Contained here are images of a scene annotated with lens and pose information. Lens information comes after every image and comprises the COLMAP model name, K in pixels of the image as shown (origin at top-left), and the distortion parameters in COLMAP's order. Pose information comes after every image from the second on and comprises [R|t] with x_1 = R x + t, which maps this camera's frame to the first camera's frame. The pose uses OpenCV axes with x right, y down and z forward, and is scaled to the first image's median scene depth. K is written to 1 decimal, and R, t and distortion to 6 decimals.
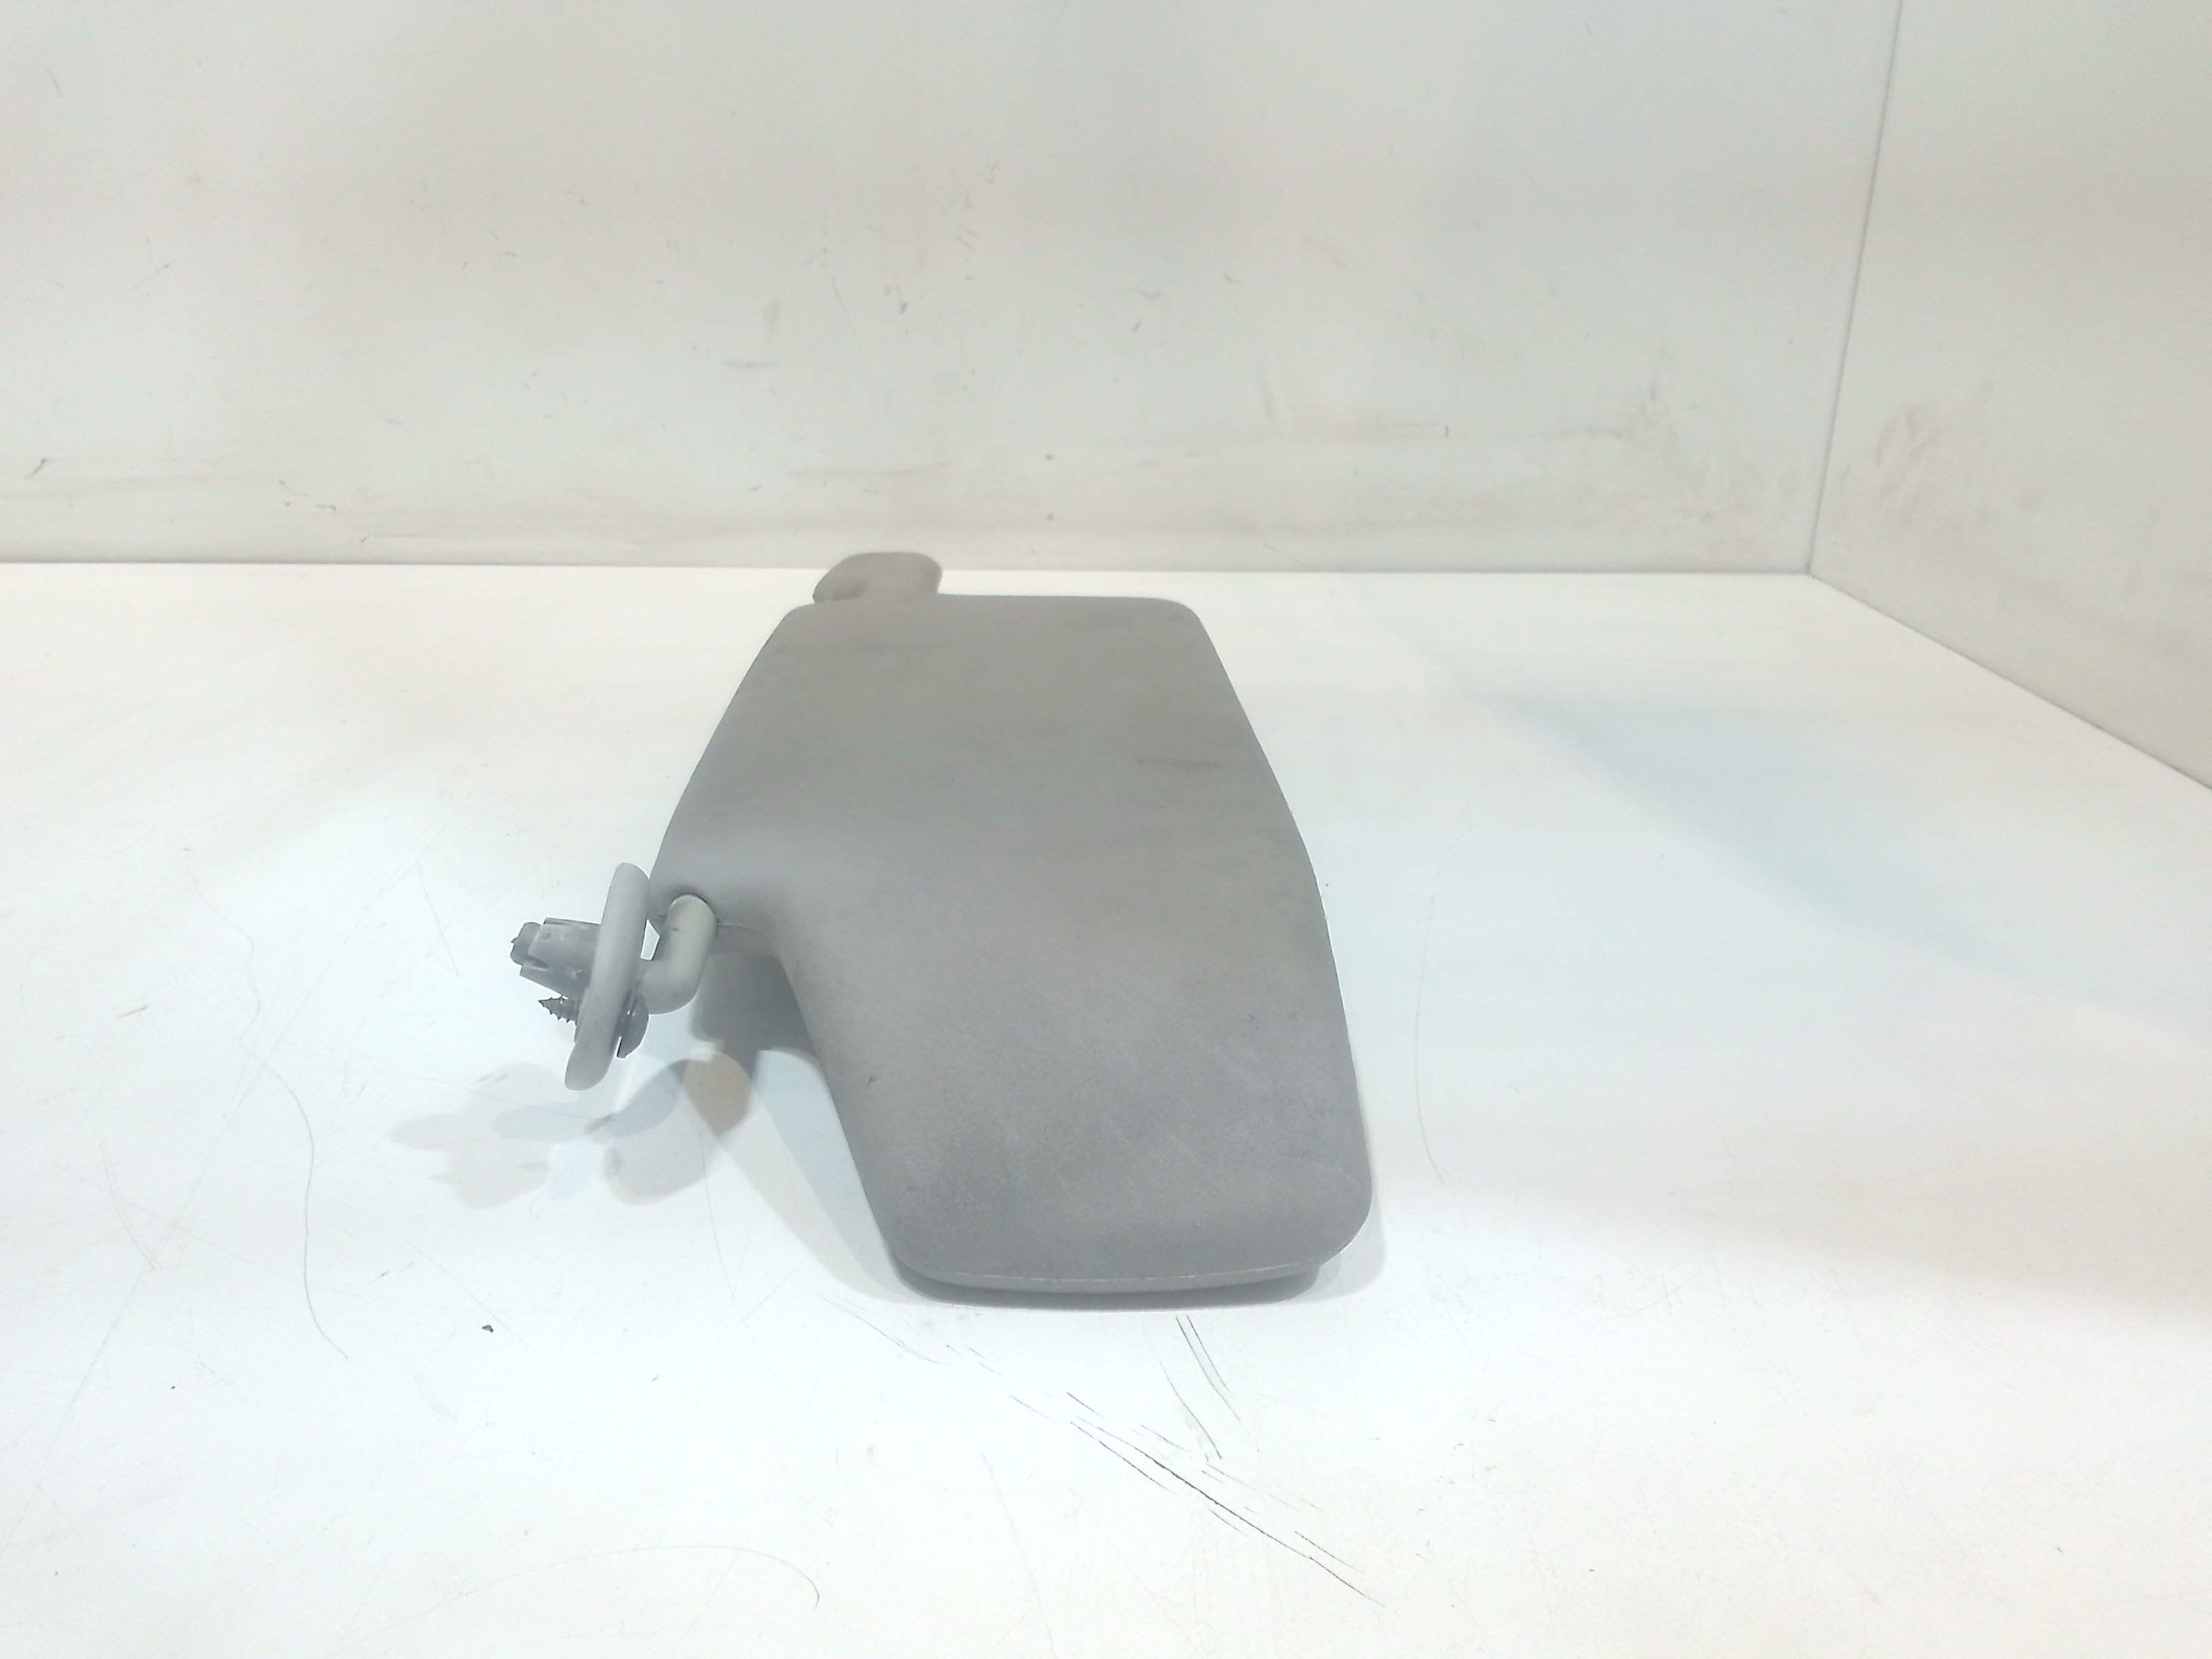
lens RADIAL K [[1759.5, 0, 1103.1], [0, 1759.5, 817.8], [0, 0, 1]] dist [0.068231, -0.112246]
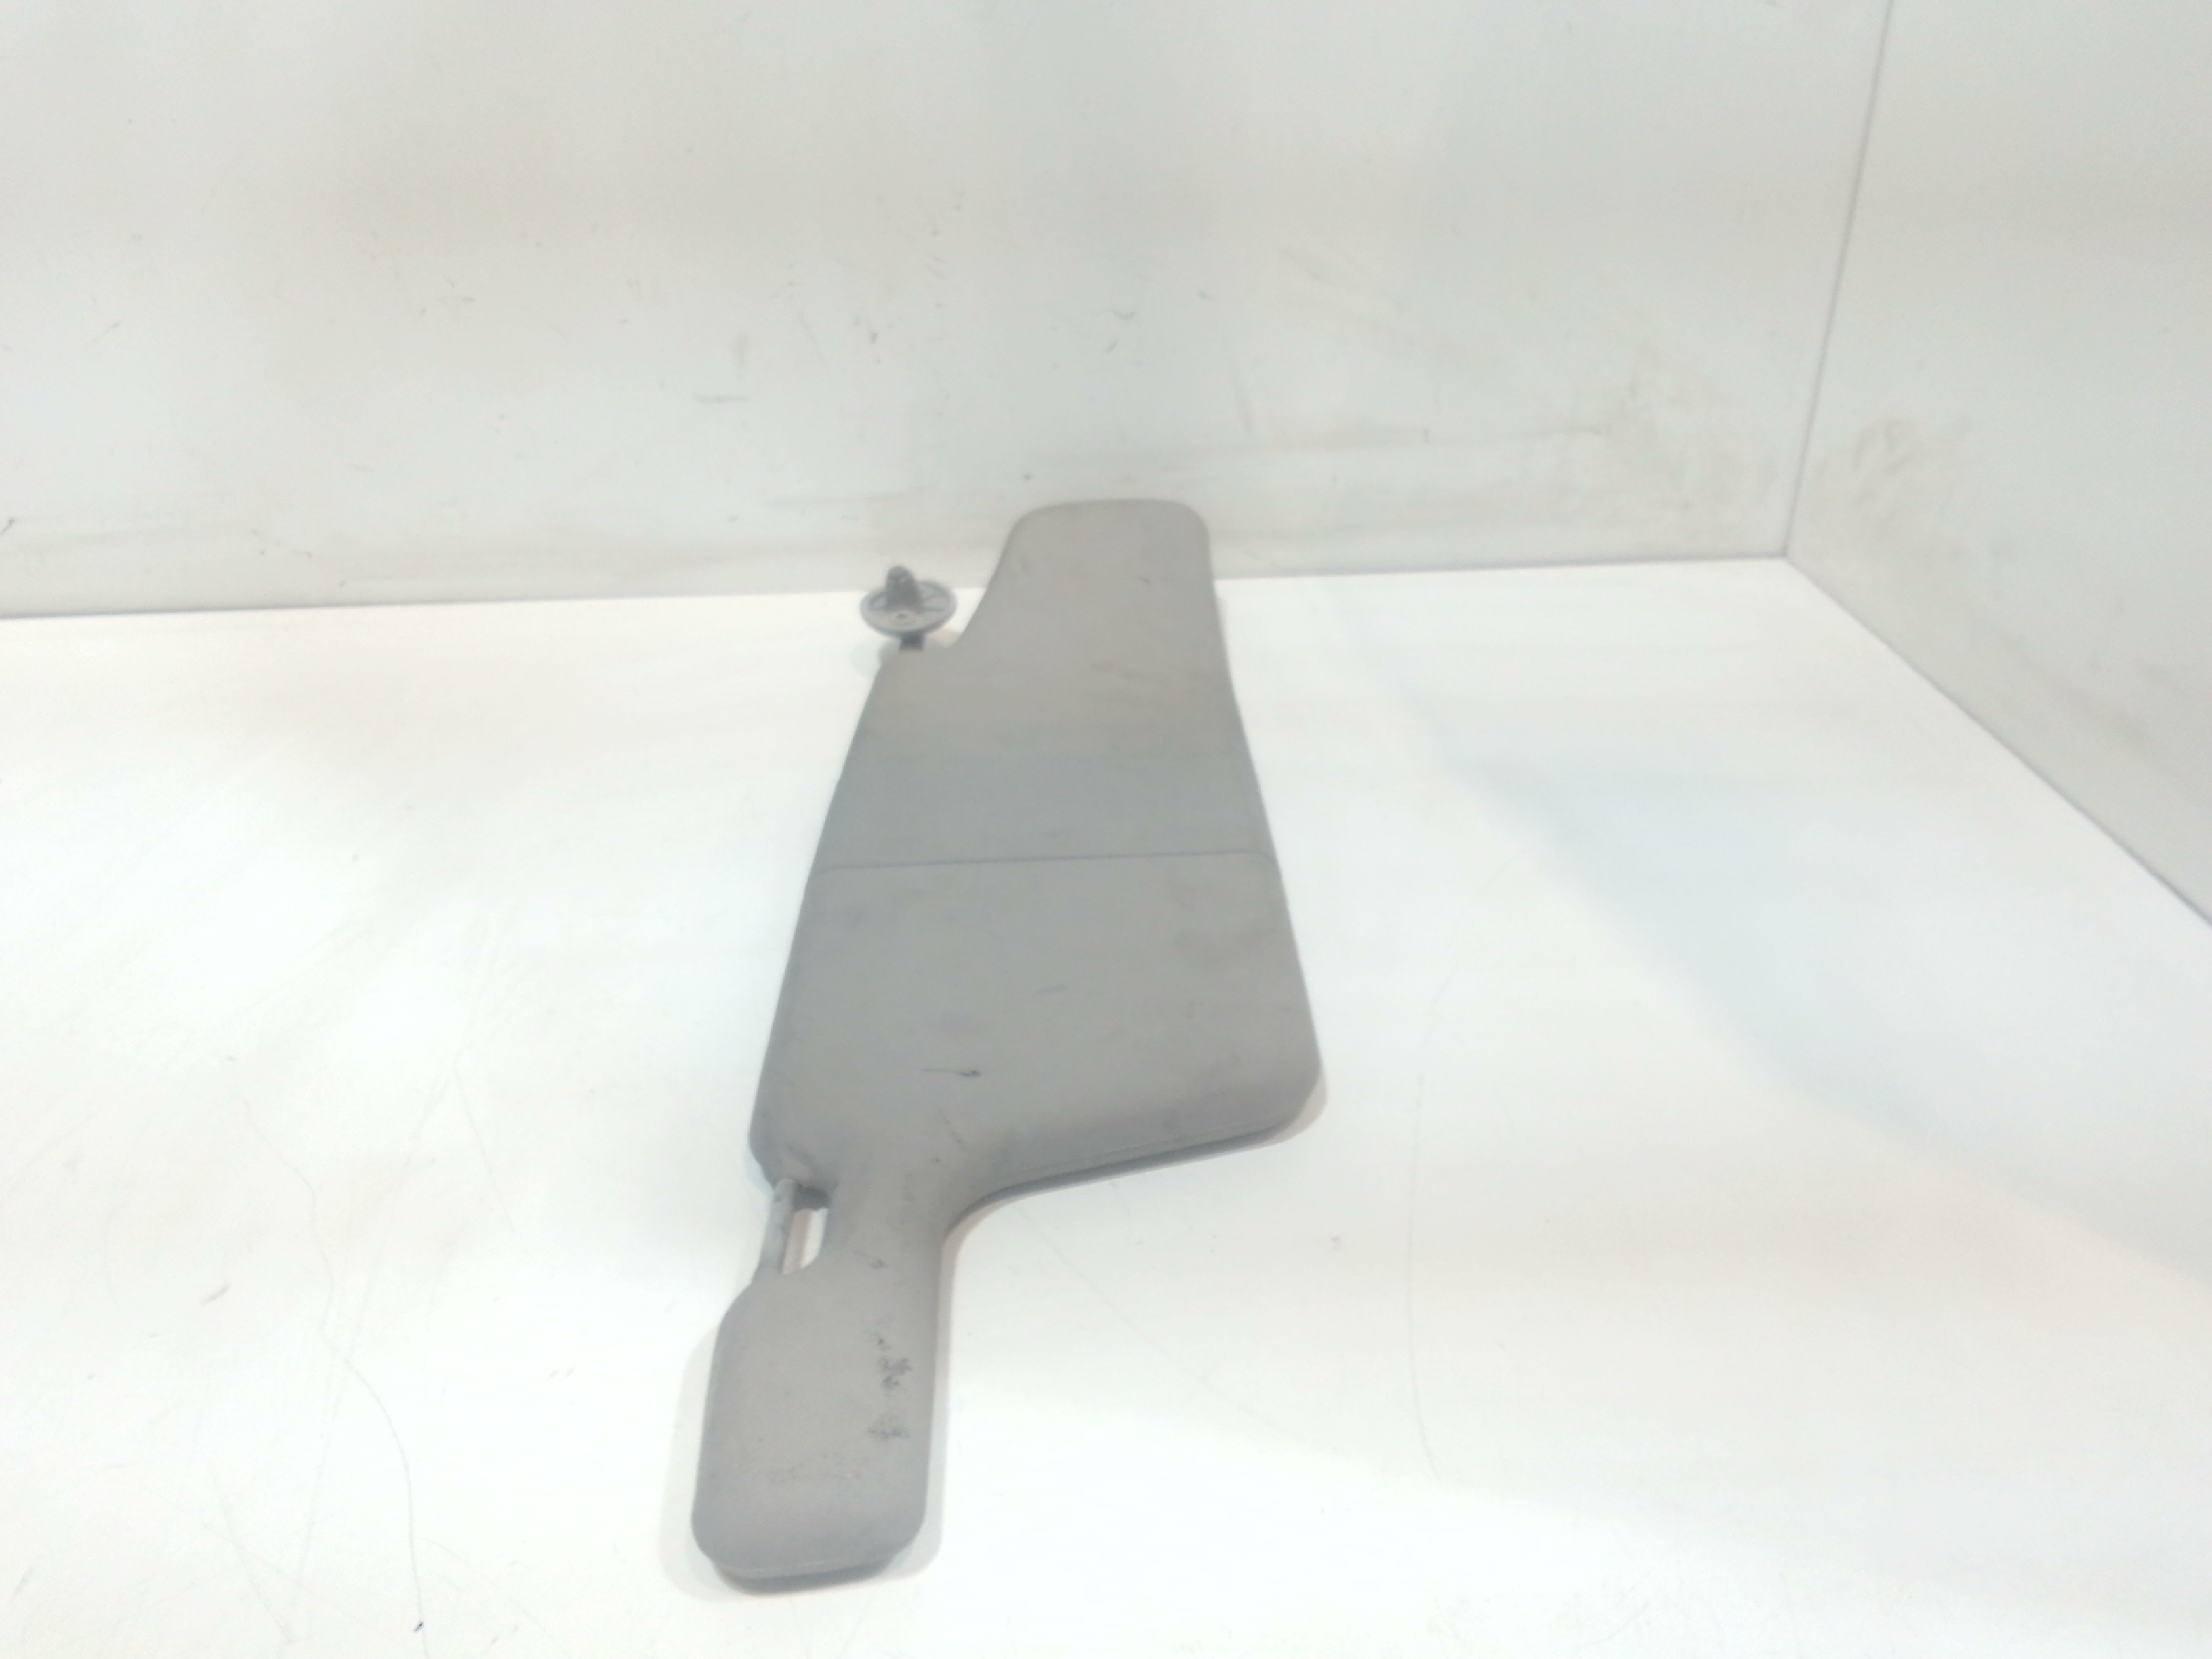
lens RADIAL K [[1759.5, 0, 1105.4], [0, 1759.5, 839.0], [0, 0, 1]] dist [0.068231, -0.112246]
pose [[0.999292, -0.035588, 0.012210, -0.006326], [0.033310, 0.987717, 0.152662, -0.158556], [-0.017492, -0.152147, 0.988203, -0.014434]]
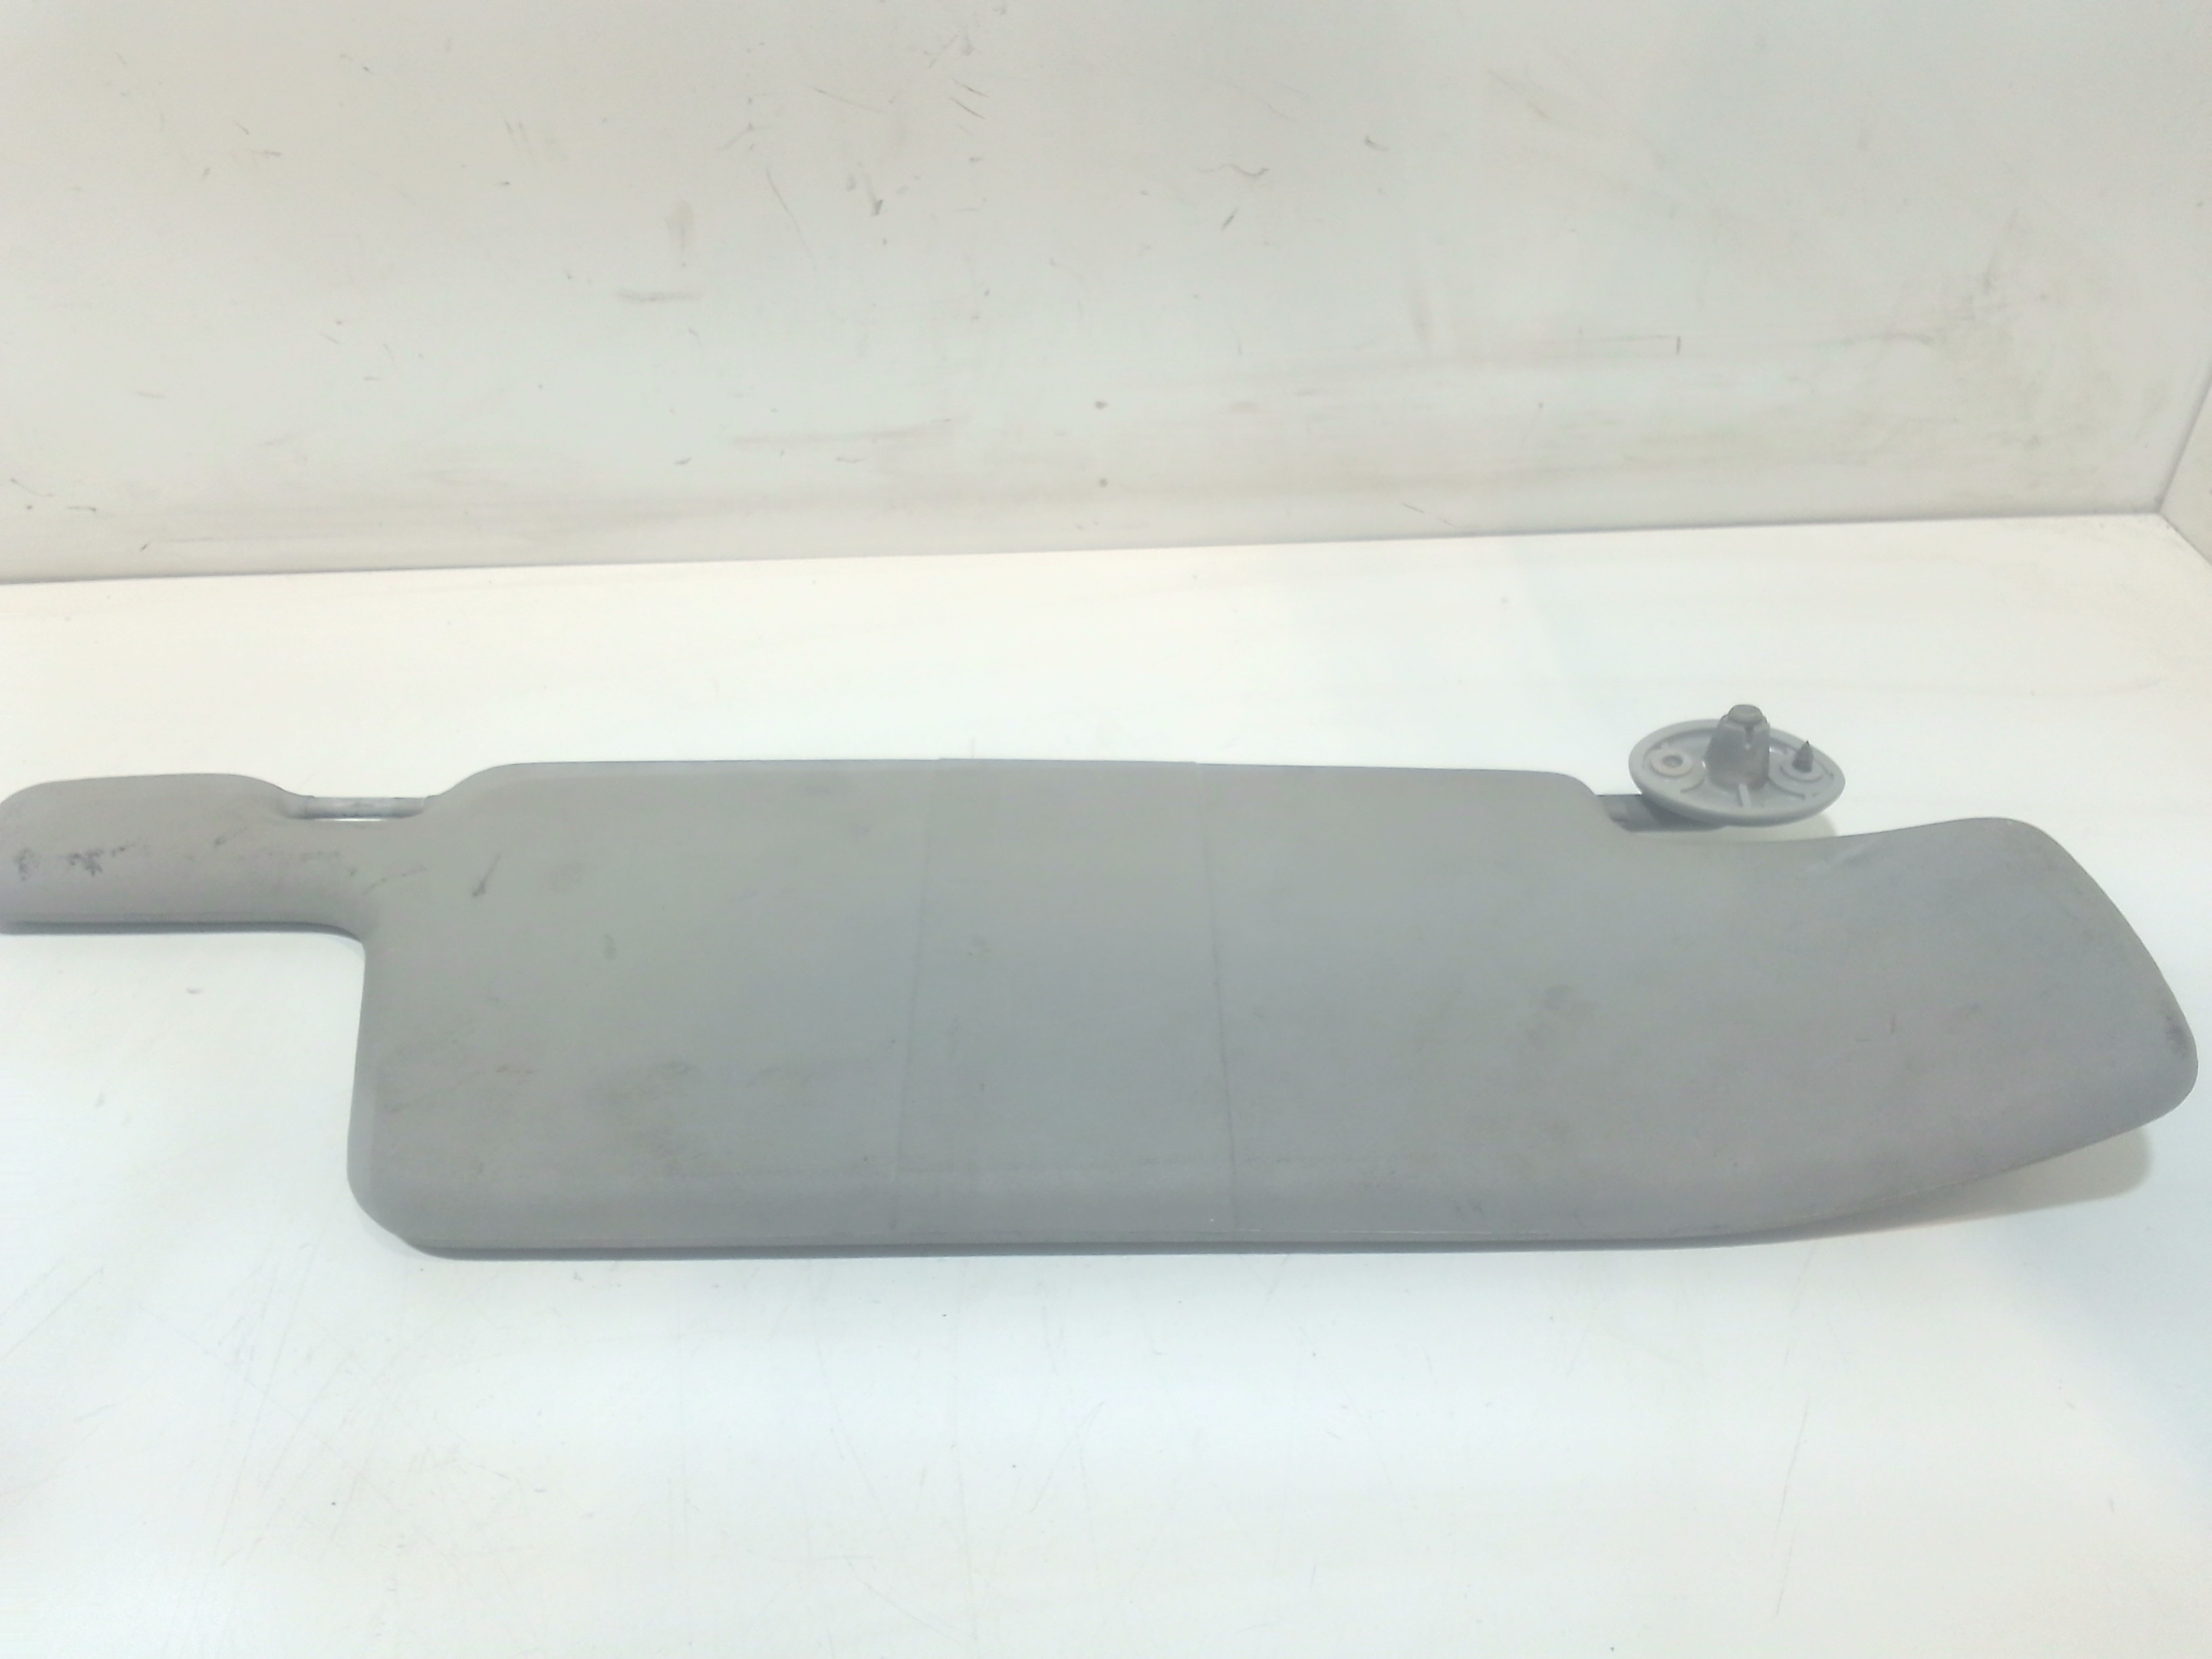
lens RADIAL K [[1759.5, 0, 1102.3], [0, 1759.5, 842.6], [0, 0, 1]] dist [0.068231, -0.112246]
pose [[0.999671, -0.022275, -0.012742, -0.025587], [0.025187, 0.946815, 0.320790, -0.273179], [0.004919, -0.321005, 0.947065, 0.296389]]
